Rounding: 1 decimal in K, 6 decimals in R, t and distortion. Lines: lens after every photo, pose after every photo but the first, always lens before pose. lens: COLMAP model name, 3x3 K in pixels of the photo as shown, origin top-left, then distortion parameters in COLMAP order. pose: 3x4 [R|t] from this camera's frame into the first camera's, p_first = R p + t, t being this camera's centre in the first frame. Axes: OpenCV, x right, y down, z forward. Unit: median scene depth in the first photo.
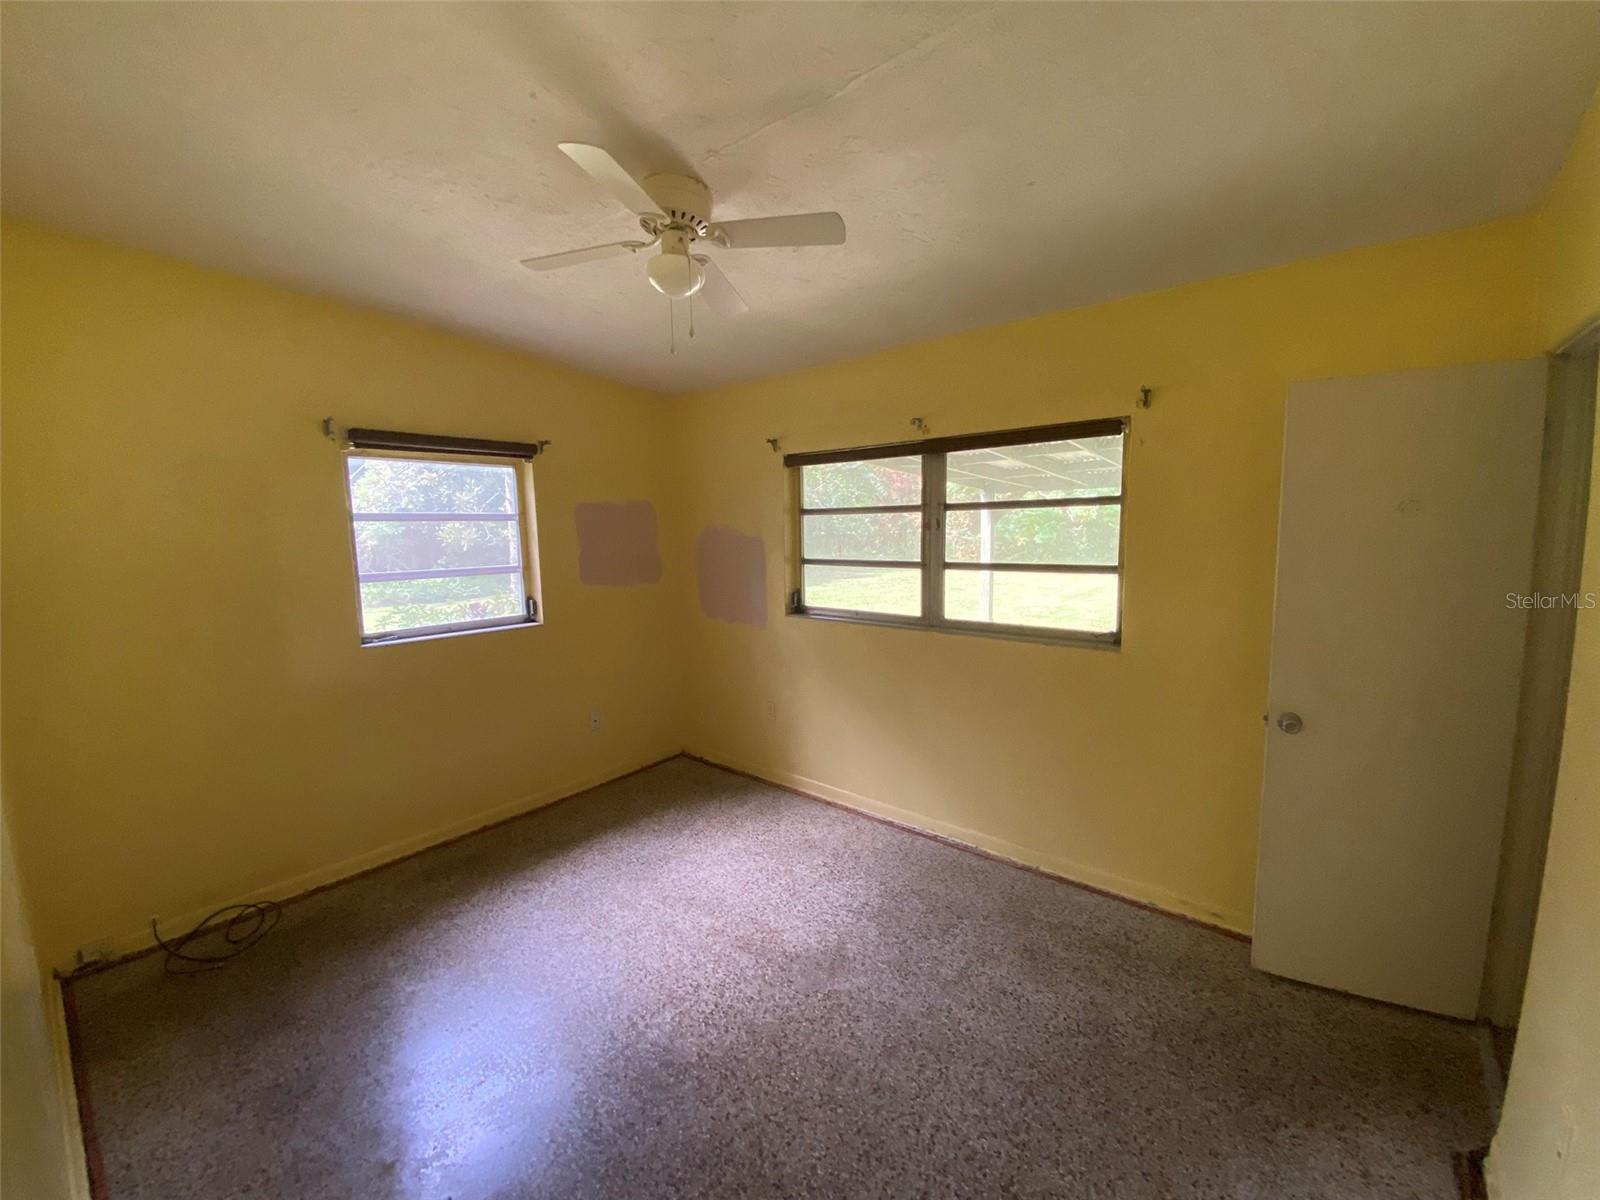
lens RADIAL K [[641.6, 0, 798.2], [0, 641.6, 611.7], [0, 0, 1]] dist [0.021589, -0.023859]
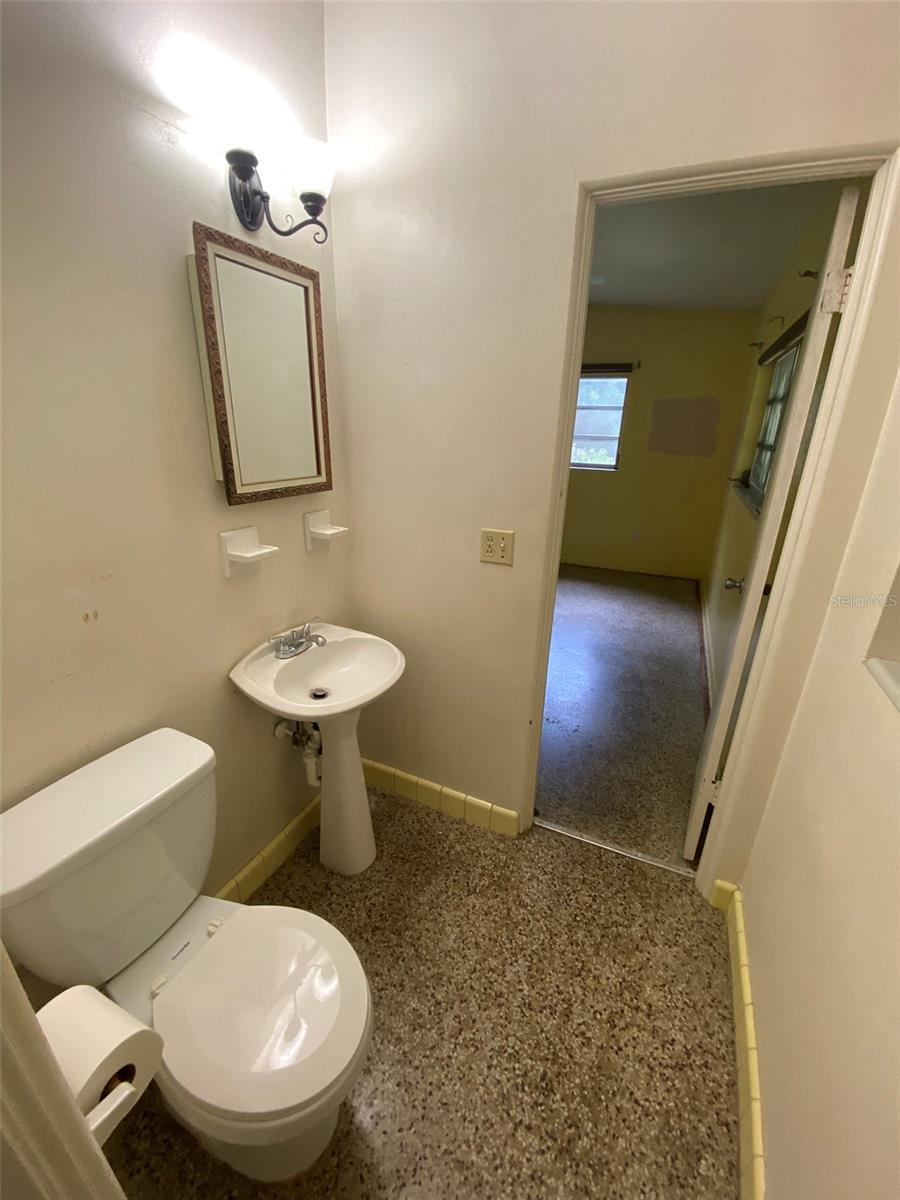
lens RADIAL K [[481.2, 0, 450.0], [0, 481.2, 600.0], [0, 0, 1]] dist [0.021589, -0.023859]
pose [[0.268172, 0.362420, -0.892600, 1.066566], [-0.165427, 0.930100, 0.327945, -0.012579], [0.949061, 0.059714, 0.309381, 0.184014]]
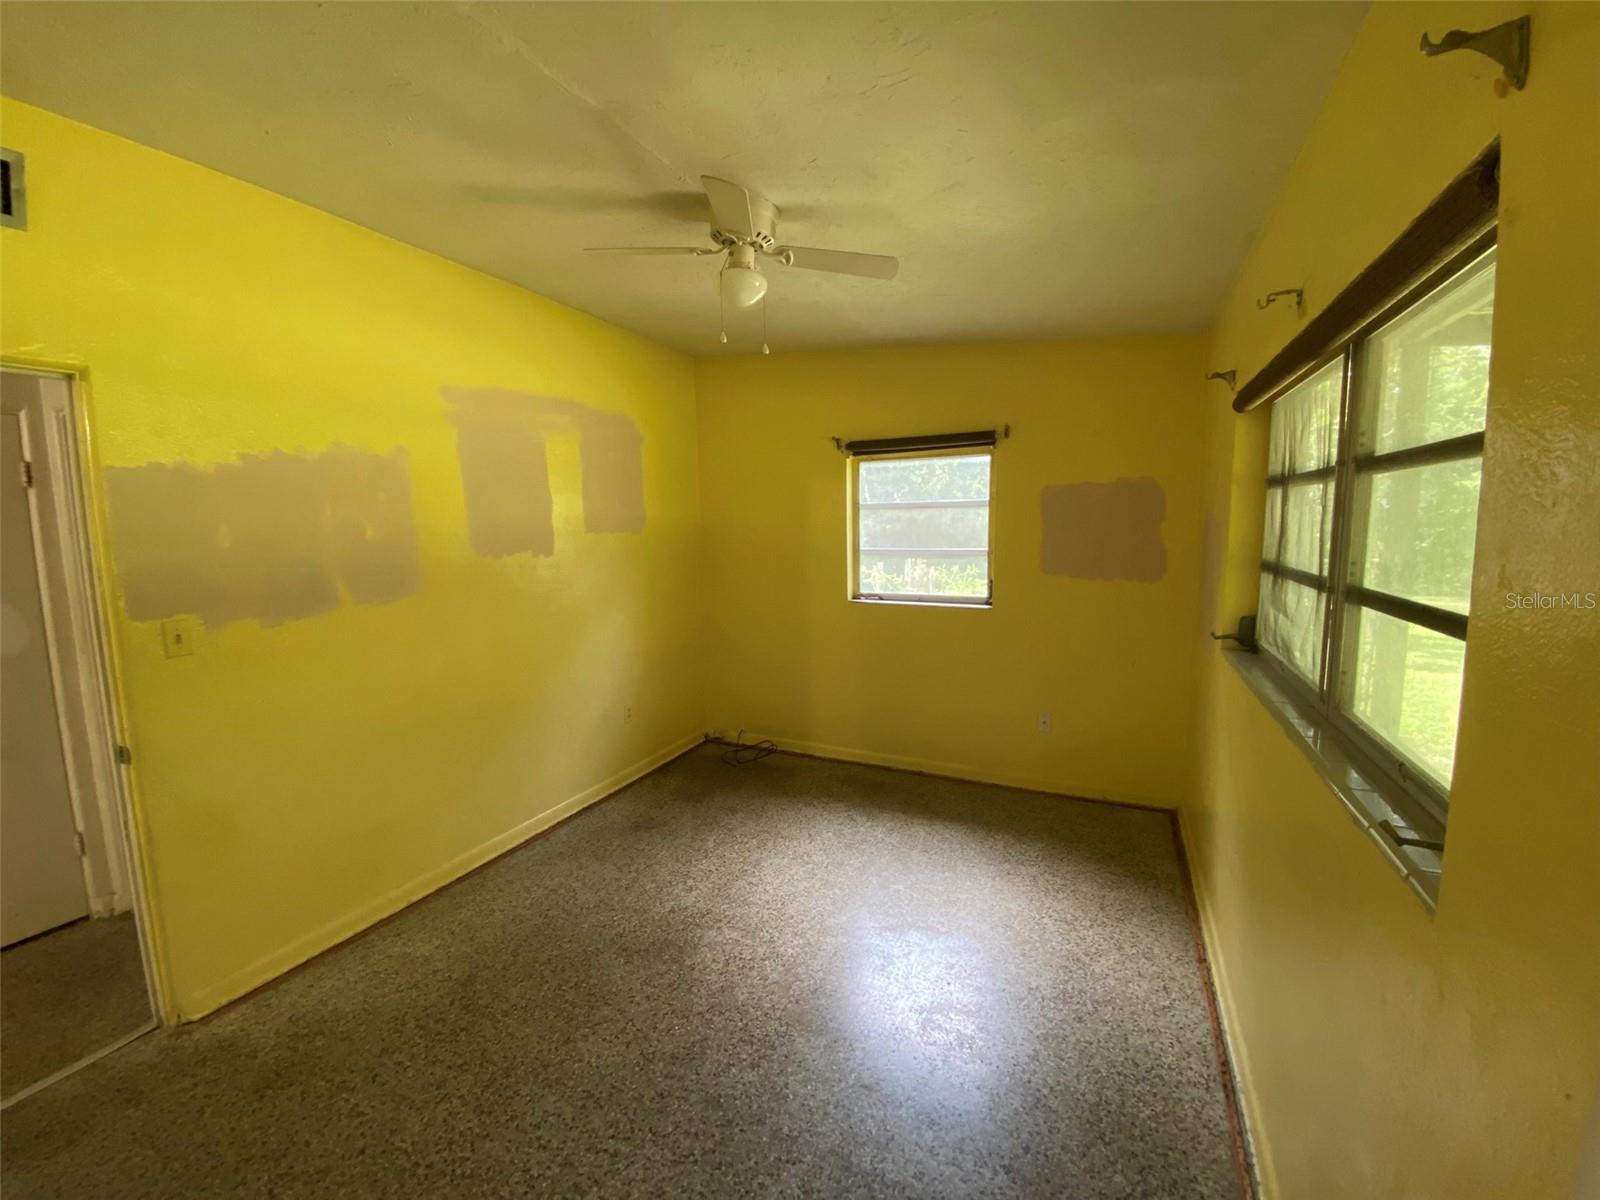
lens RADIAL K [[646.5, 0, 800.0], [0, 646.5, 600.0], [0, 0, 1]] dist [0.033217, -0.024893]
pose [[0.258735, 0.134938, -0.956477, 0.645382], [-0.121799, 0.986849, 0.106275, -0.083678], [0.958239, 0.089001, 0.271767, 0.544555]]
